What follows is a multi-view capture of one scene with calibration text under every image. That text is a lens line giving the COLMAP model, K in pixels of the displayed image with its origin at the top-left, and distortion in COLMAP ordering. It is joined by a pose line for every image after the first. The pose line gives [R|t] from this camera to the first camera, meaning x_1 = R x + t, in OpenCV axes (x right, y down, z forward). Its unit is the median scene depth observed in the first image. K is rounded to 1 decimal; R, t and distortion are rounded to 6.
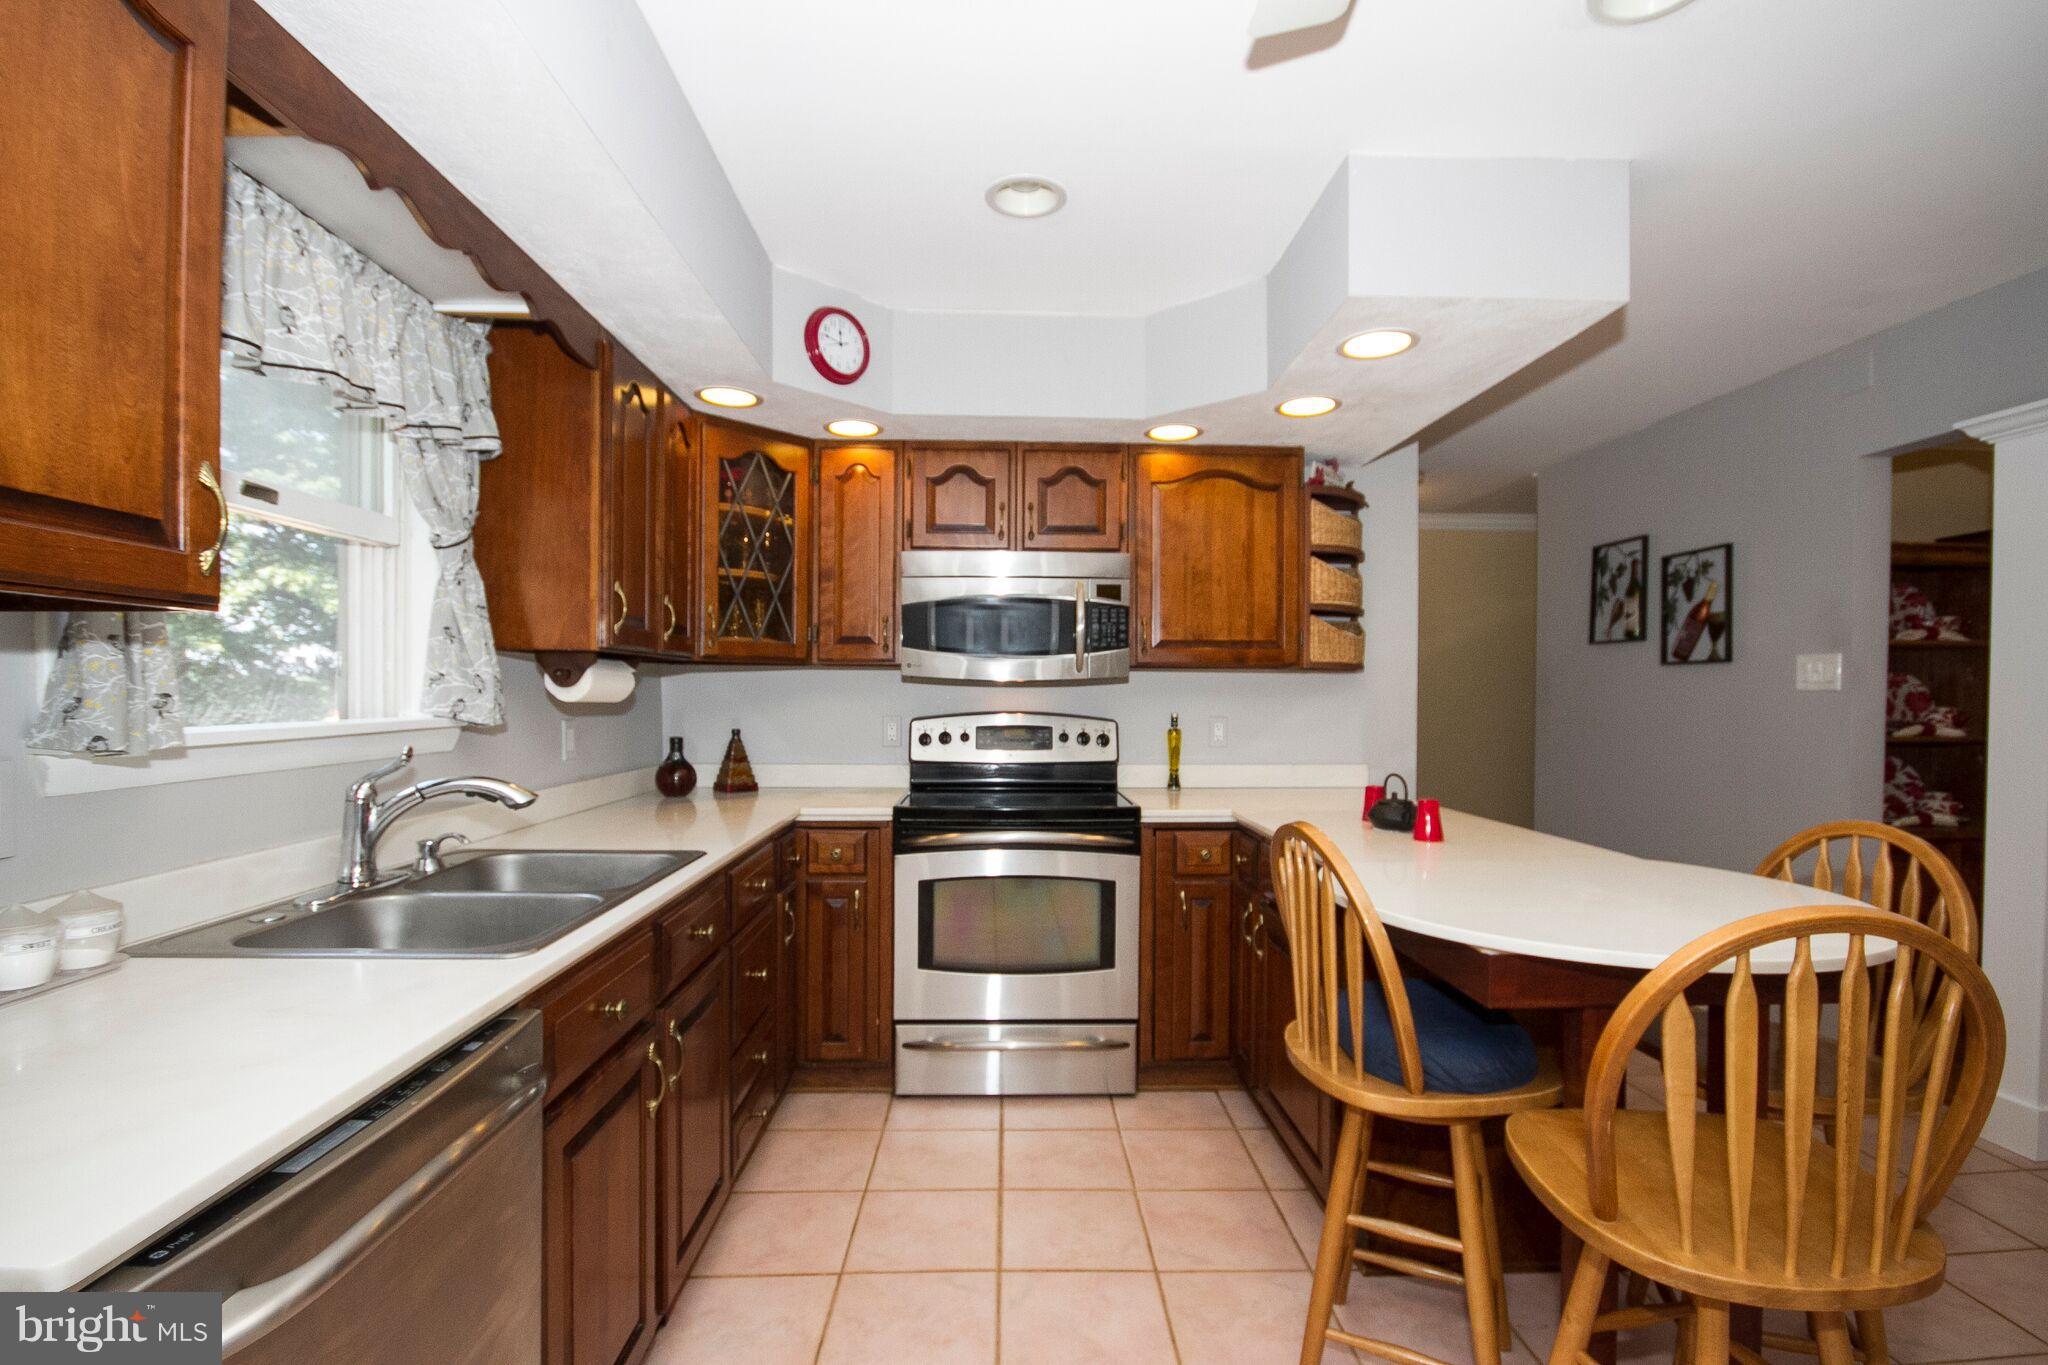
lens RADIAL K [[943.9, 0, 1025.1], [0, 943.9, 690.0], [0, 0, 1]] dist [-0.015194, 0.002617]
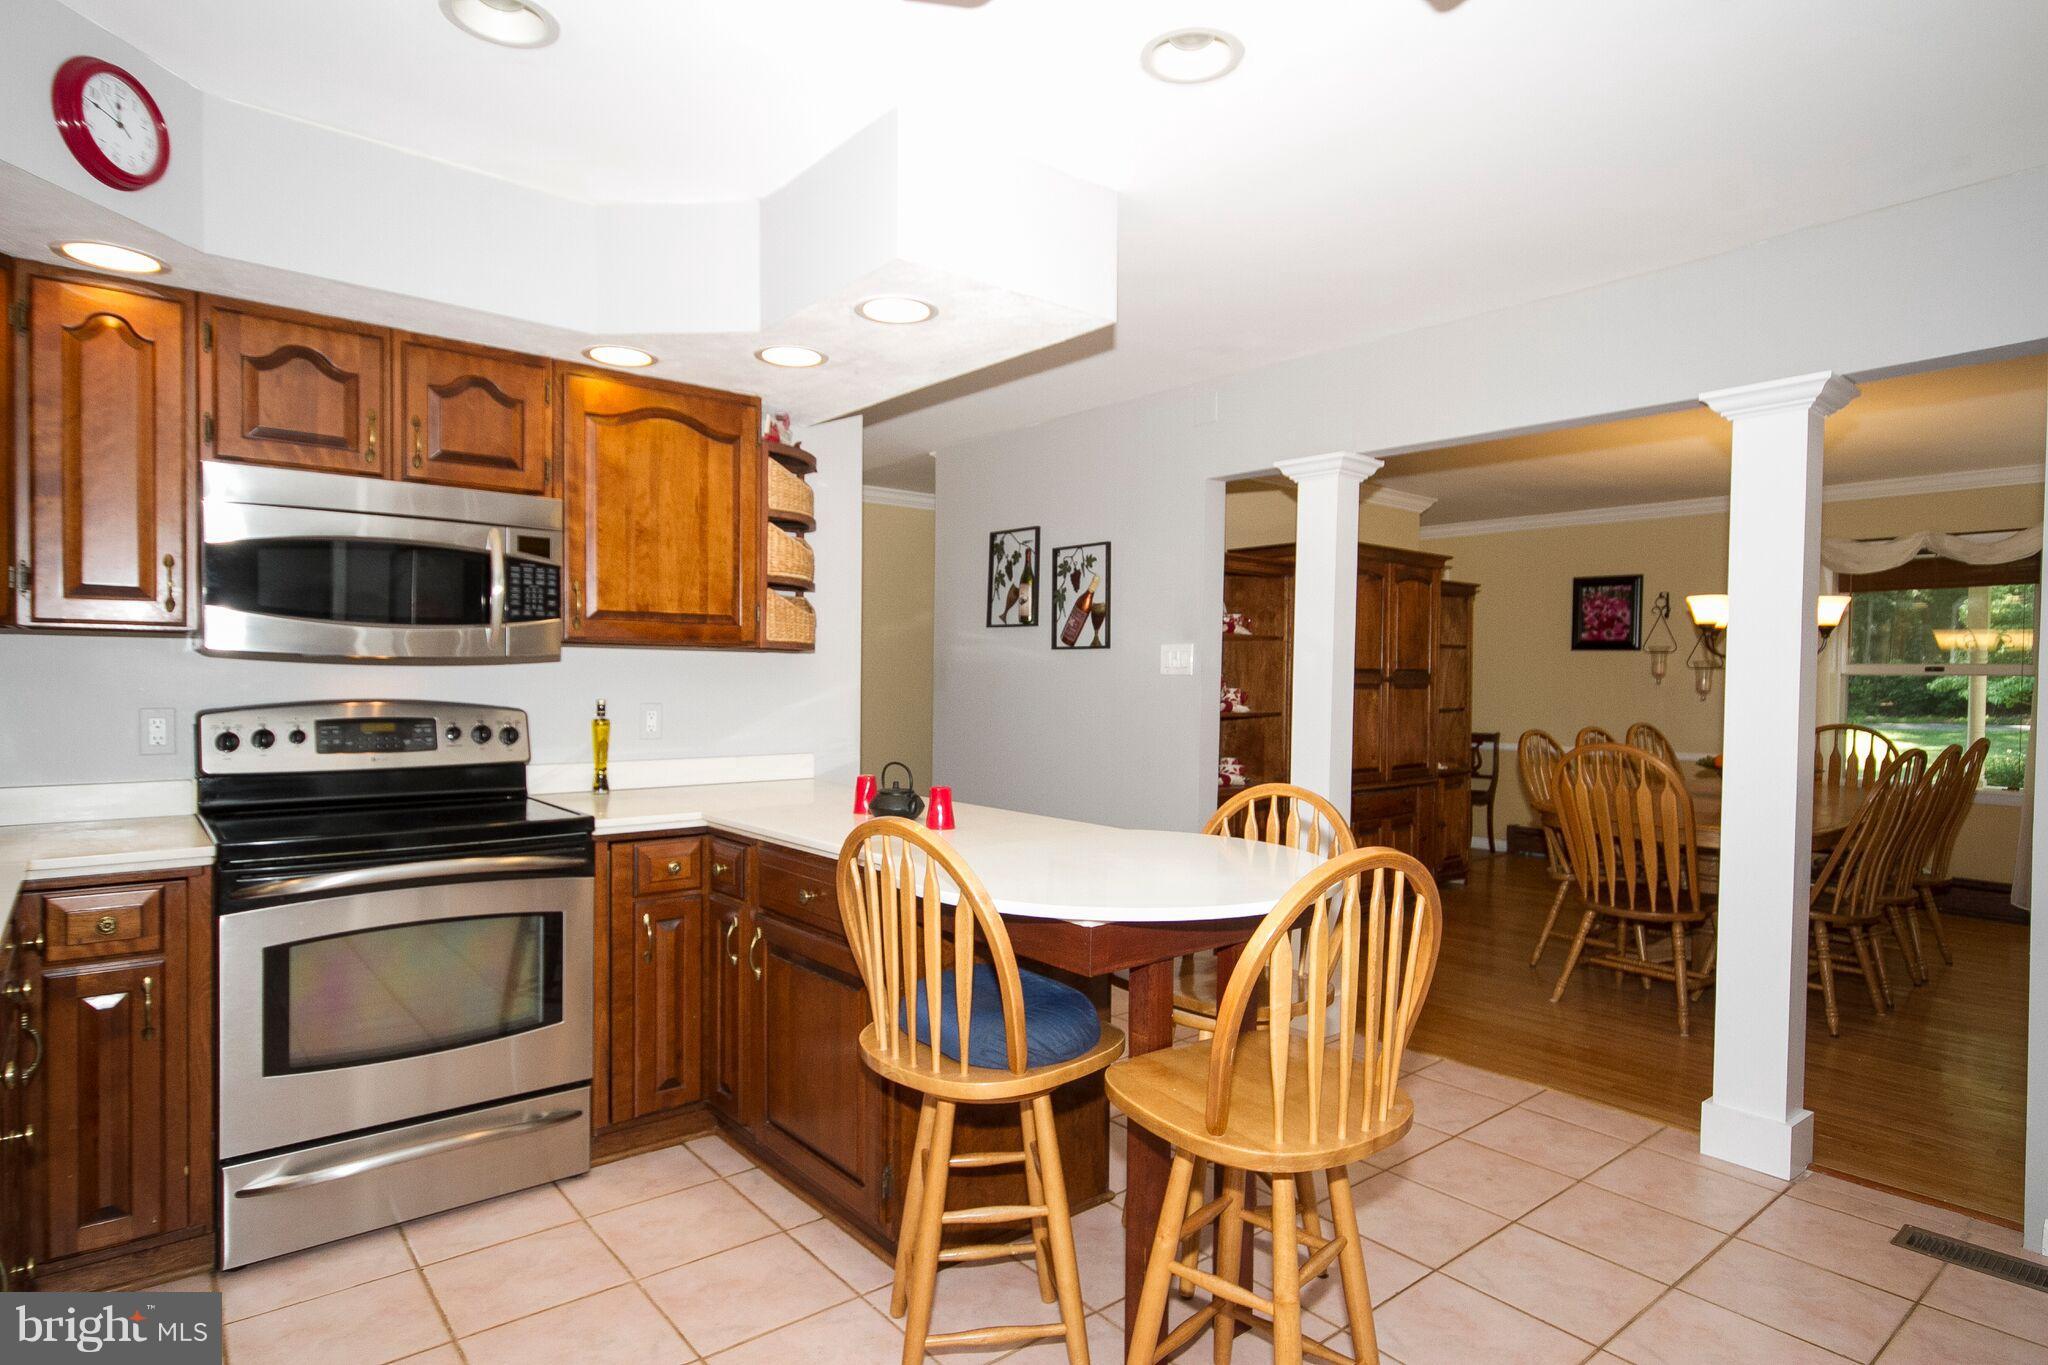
lens RADIAL K [[1108.6, 0, 1024.5], [0, 1108.6, 688.3], [0, 0, 1]] dist [0.001385, 0.005949]
pose [[0.791057, -0.003898, 0.611731, -0.154993], [-0.009091, 0.999794, 0.018127, -0.006378], [-0.611675, -0.019901, 0.790858, 0.022706]]
